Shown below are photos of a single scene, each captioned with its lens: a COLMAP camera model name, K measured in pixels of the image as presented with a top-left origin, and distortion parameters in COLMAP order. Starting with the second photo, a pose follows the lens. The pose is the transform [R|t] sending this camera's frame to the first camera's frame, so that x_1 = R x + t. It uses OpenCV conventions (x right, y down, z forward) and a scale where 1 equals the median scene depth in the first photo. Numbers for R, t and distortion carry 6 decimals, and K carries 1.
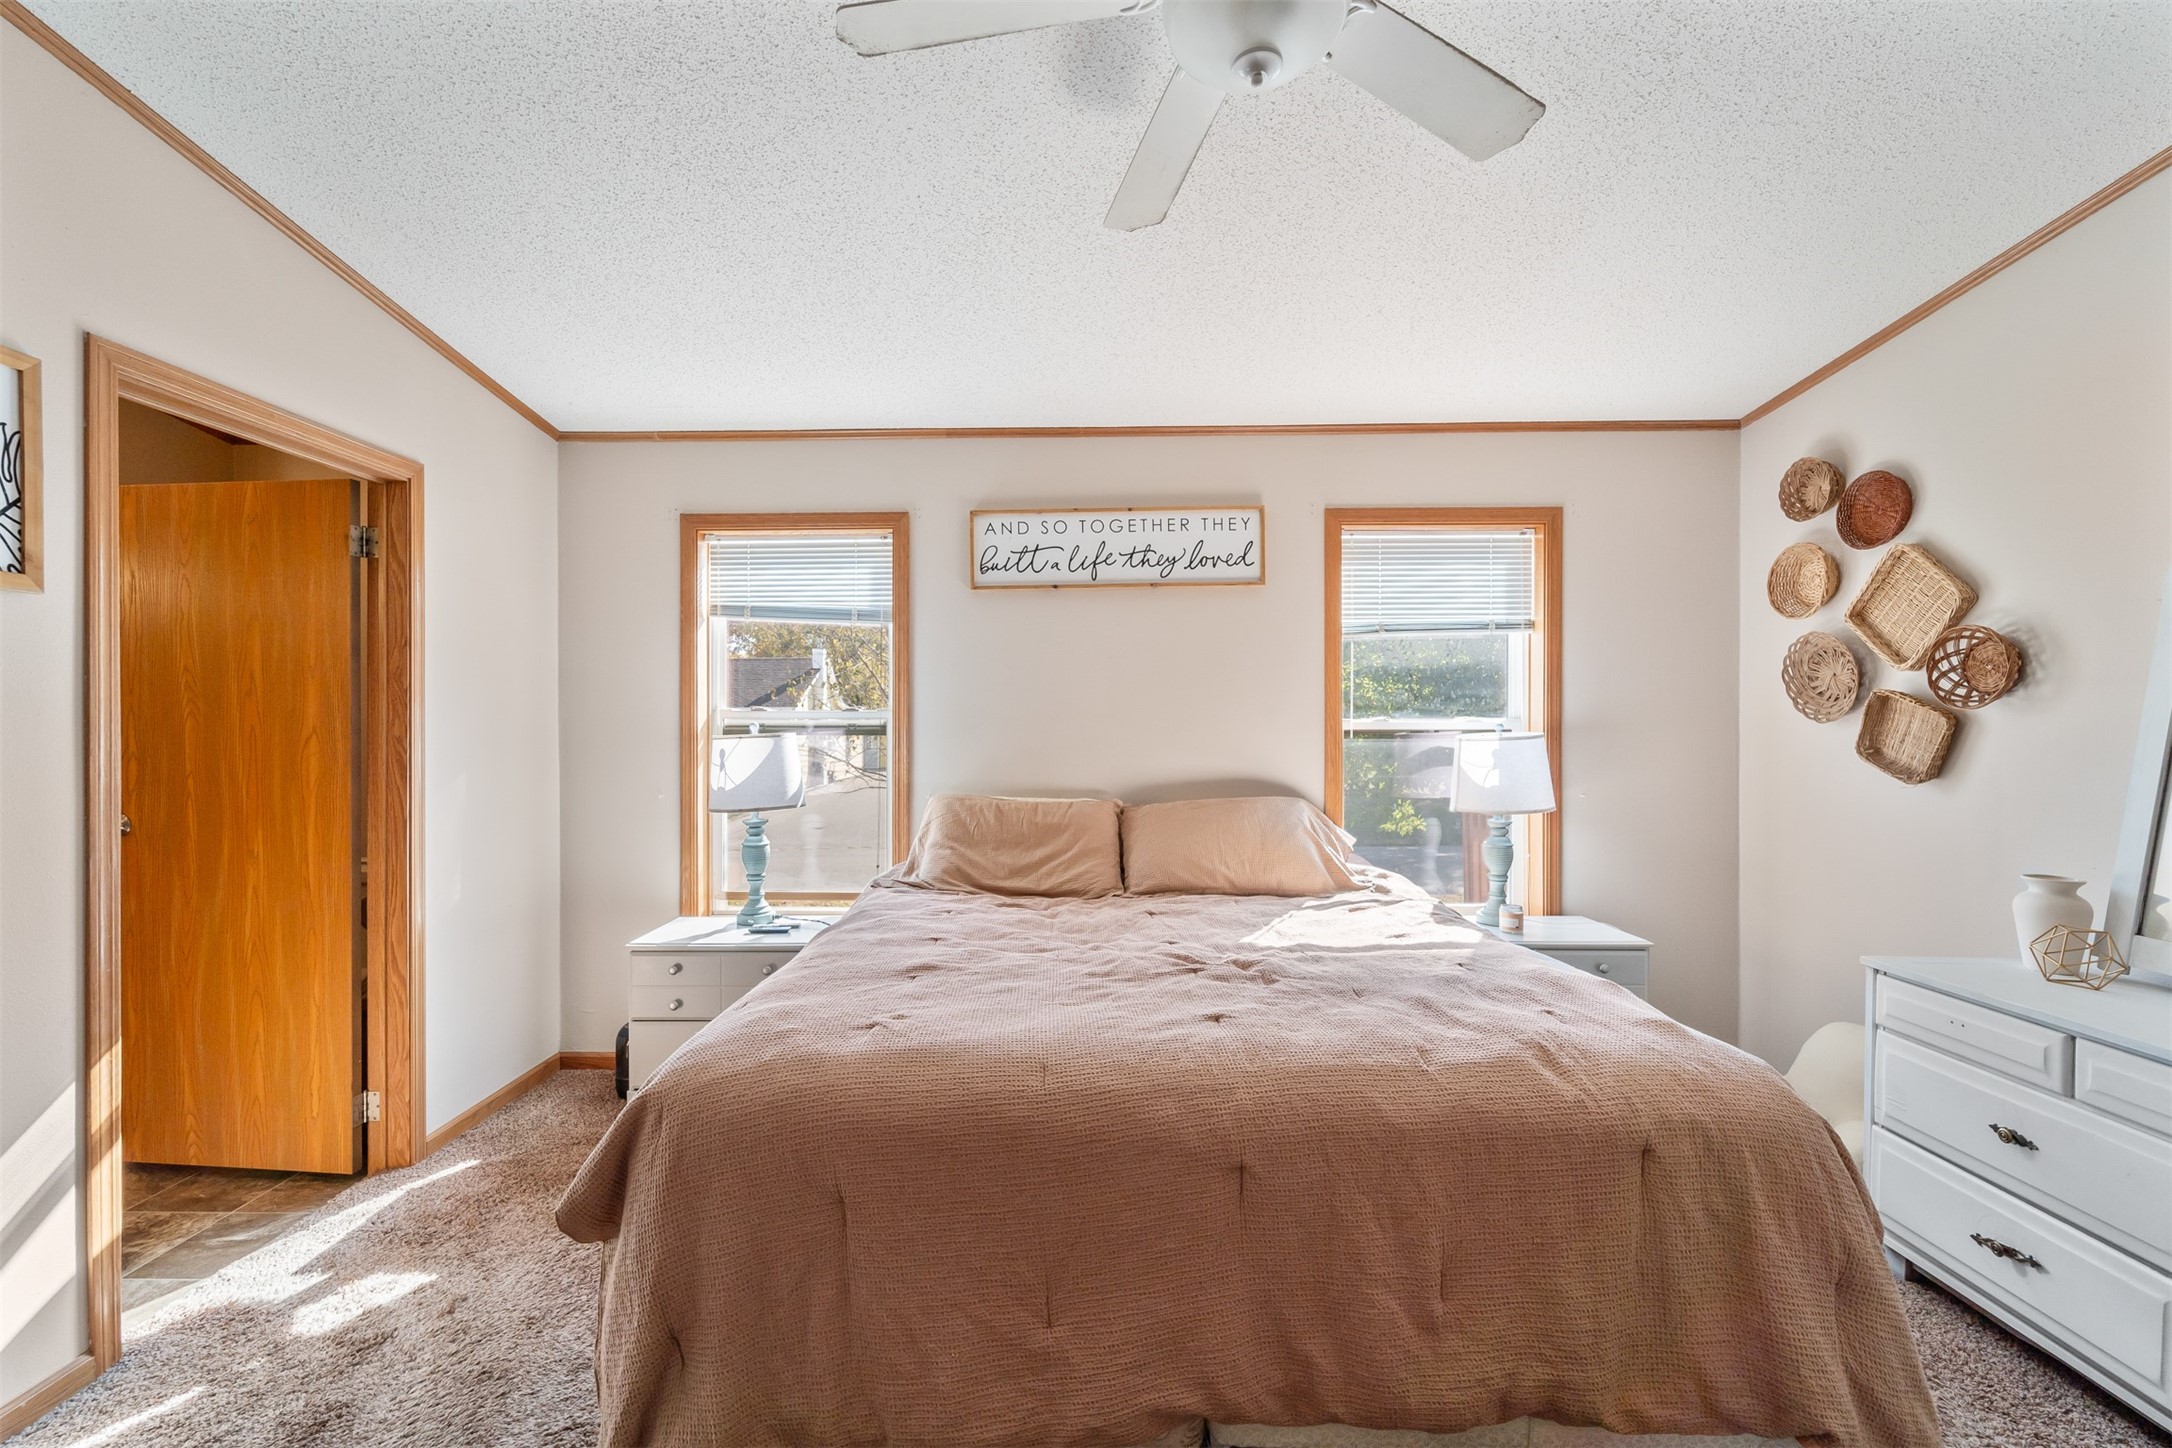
lens RADIAL K [[920.1, 0, 1050.4], [0, 920.1, 725.7], [0, 0, 1]] dist [0.003960, -0.002339]
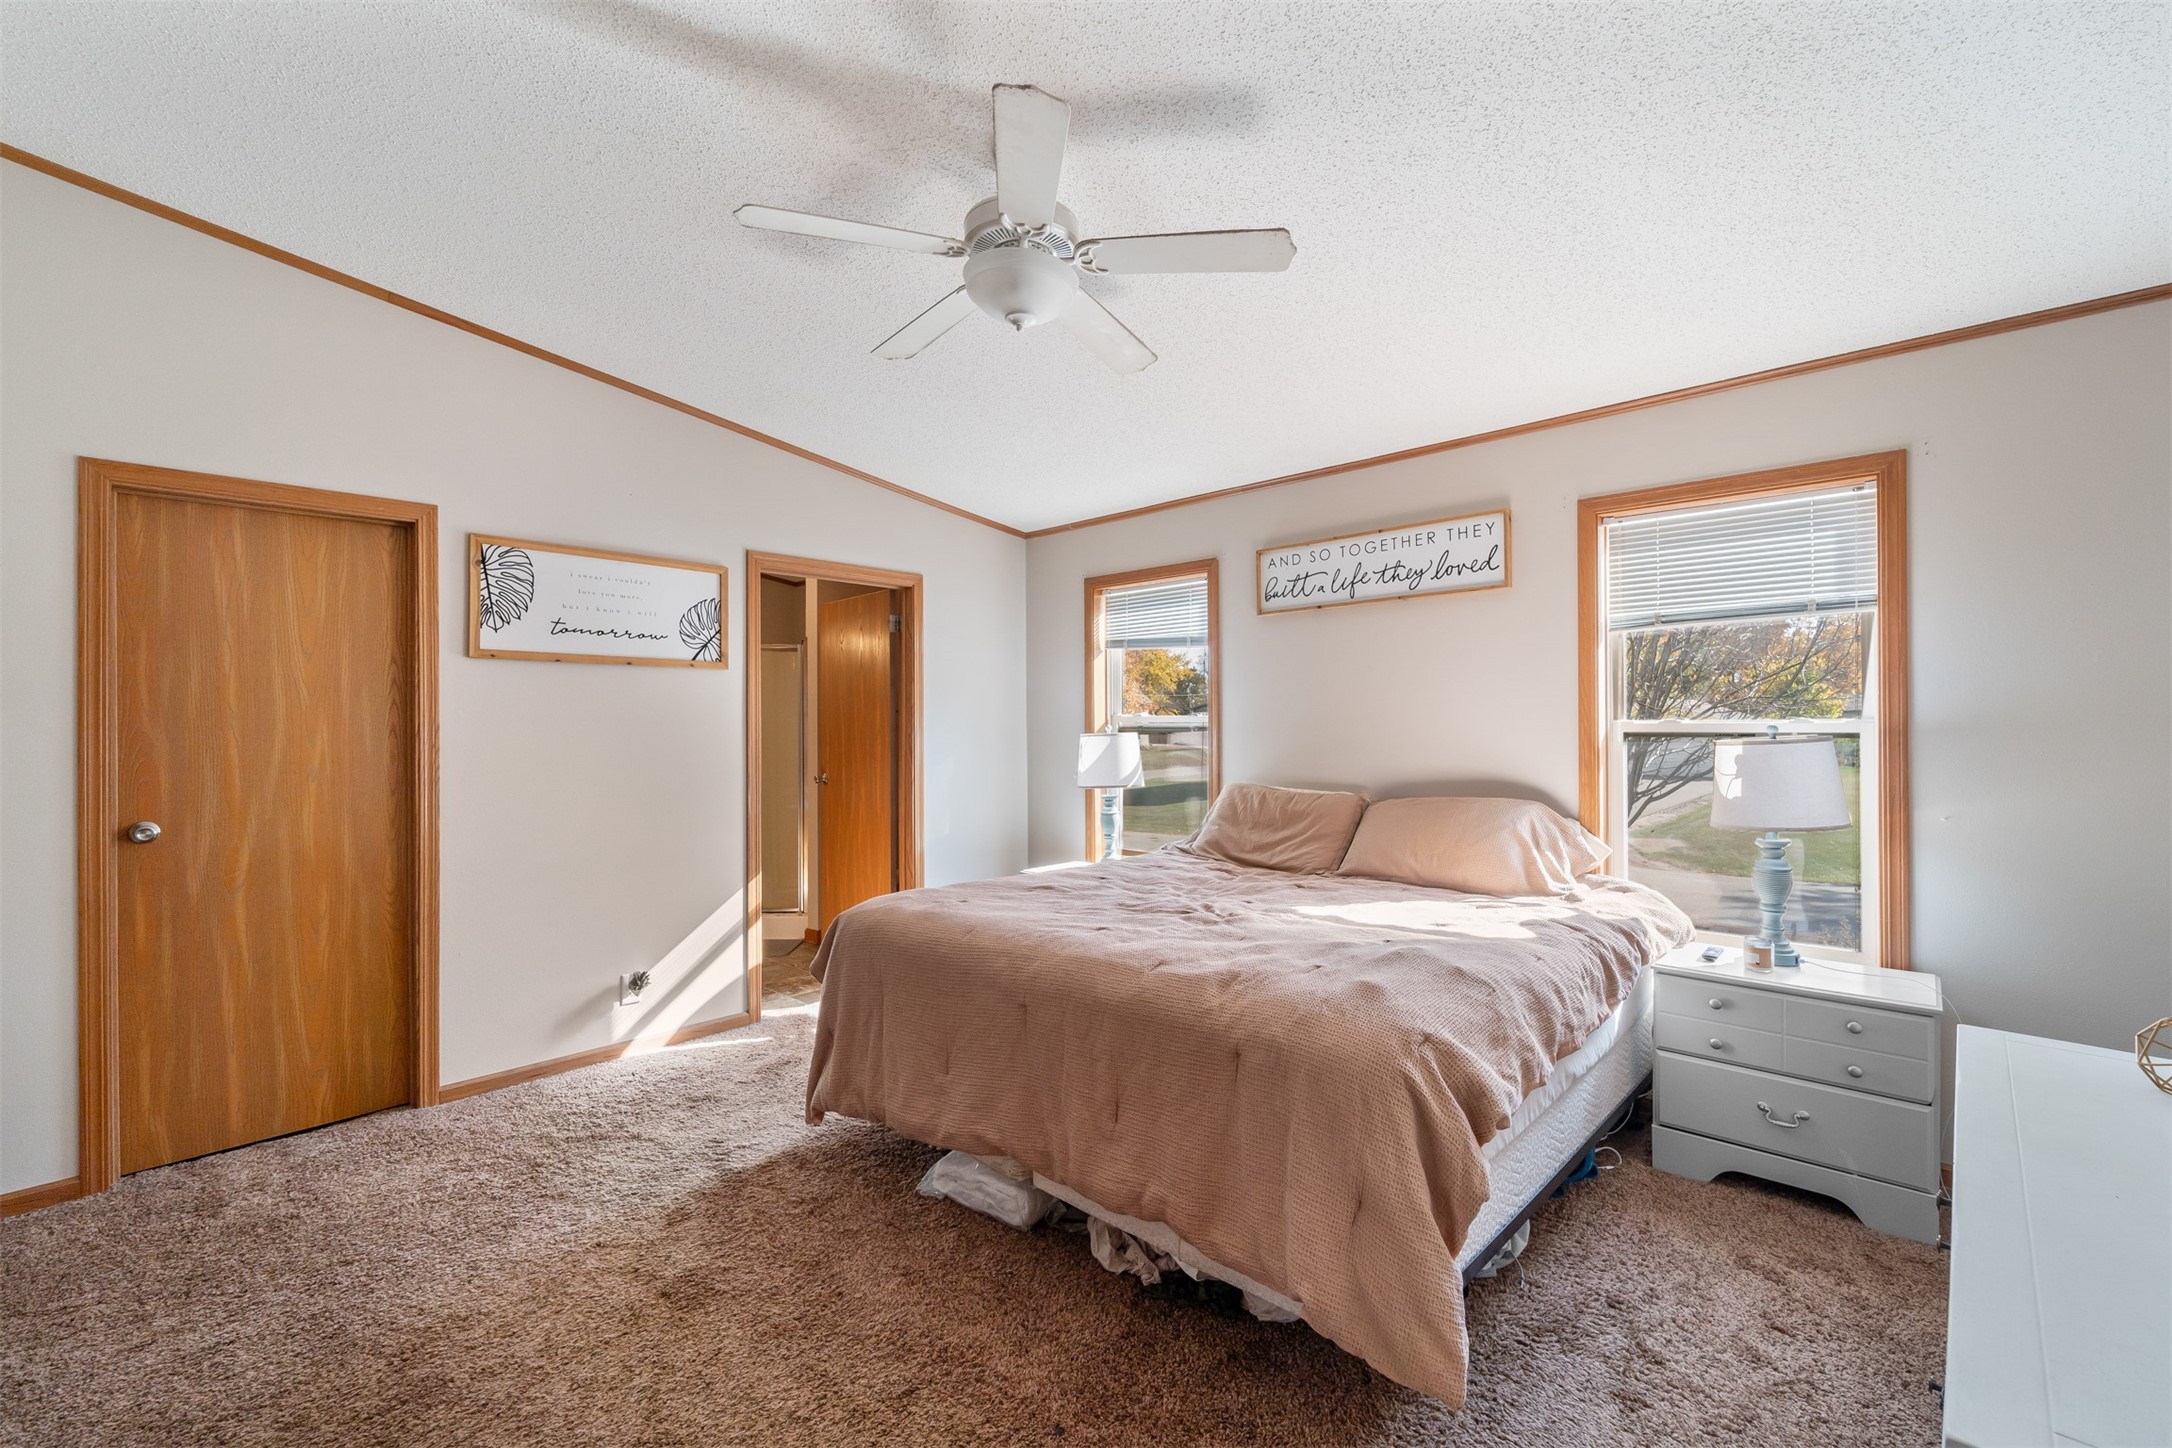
lens RADIAL K [[920.1, 0, 1084.2], [0, 920.1, 714.4], [0, 0, 1]] dist [0.003960, -0.002339]
pose [[0.737668, -0.008251, -0.675113, 0.567120], [-0.001494, 0.999903, -0.013853, -0.000246], [0.675162, 0.011228, 0.737584, -0.047411]]
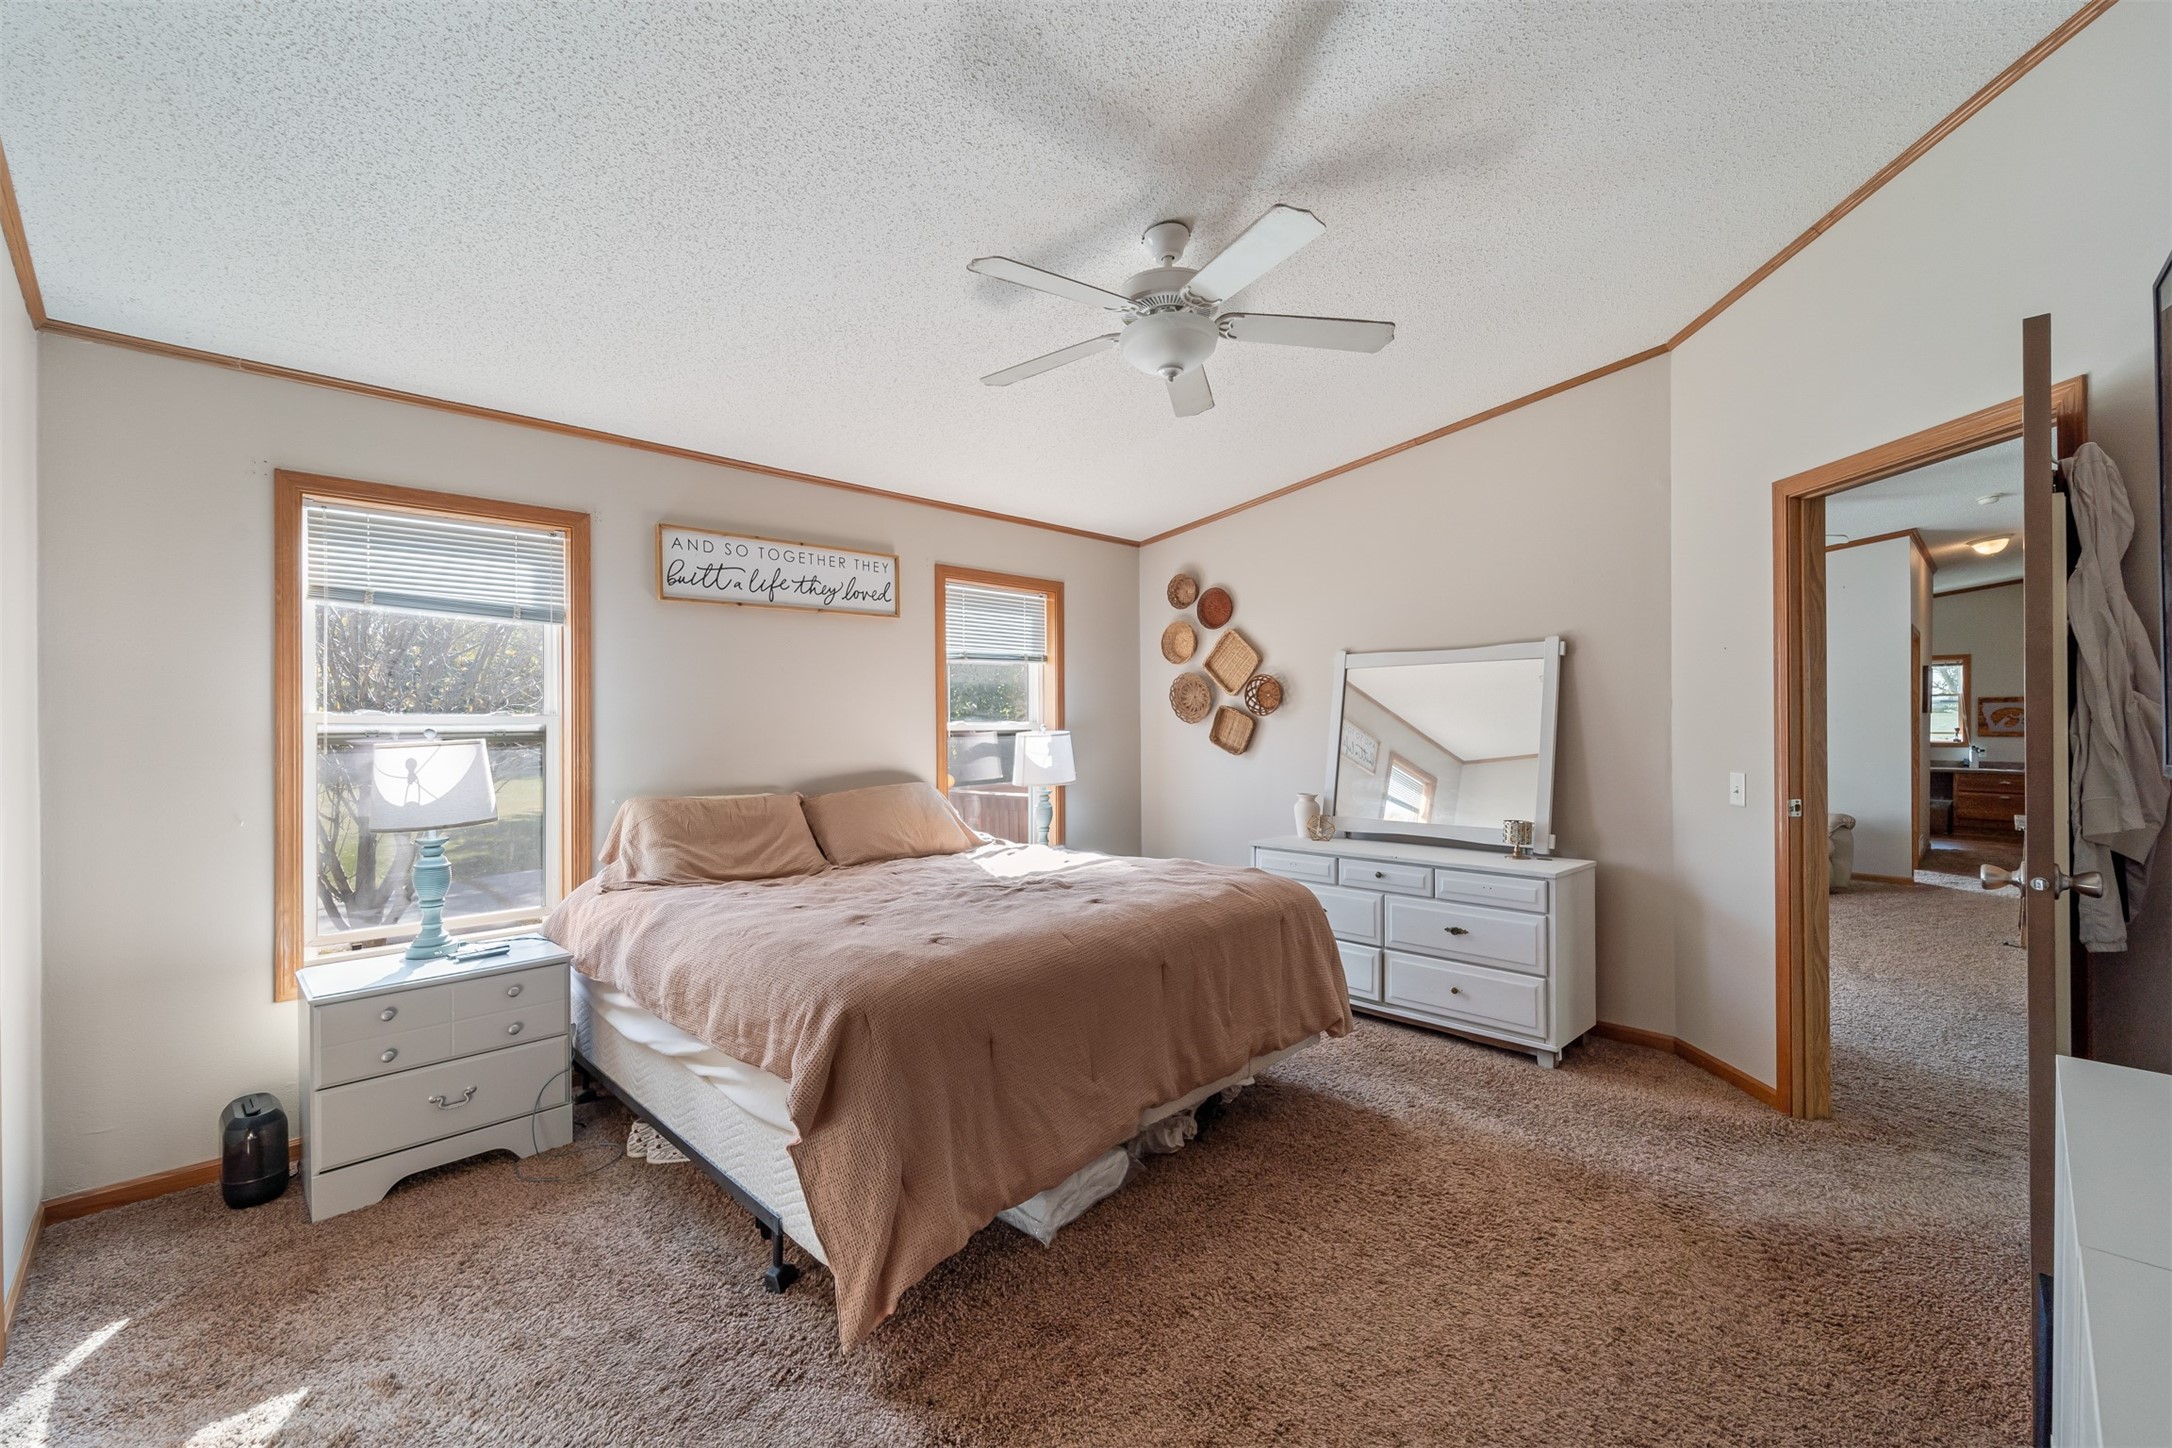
lens RADIAL K [[920.1, 0, 1089.2], [0, 920.1, 725.4], [0, 0, 1]] dist [0.003960, -0.002339]
pose [[0.684523, -0.005023, 0.728974, -0.517648], [0.011237, 0.999930, -0.003662, 0.003830], [-0.728904, 0.010698, 0.684532, -0.064346]]
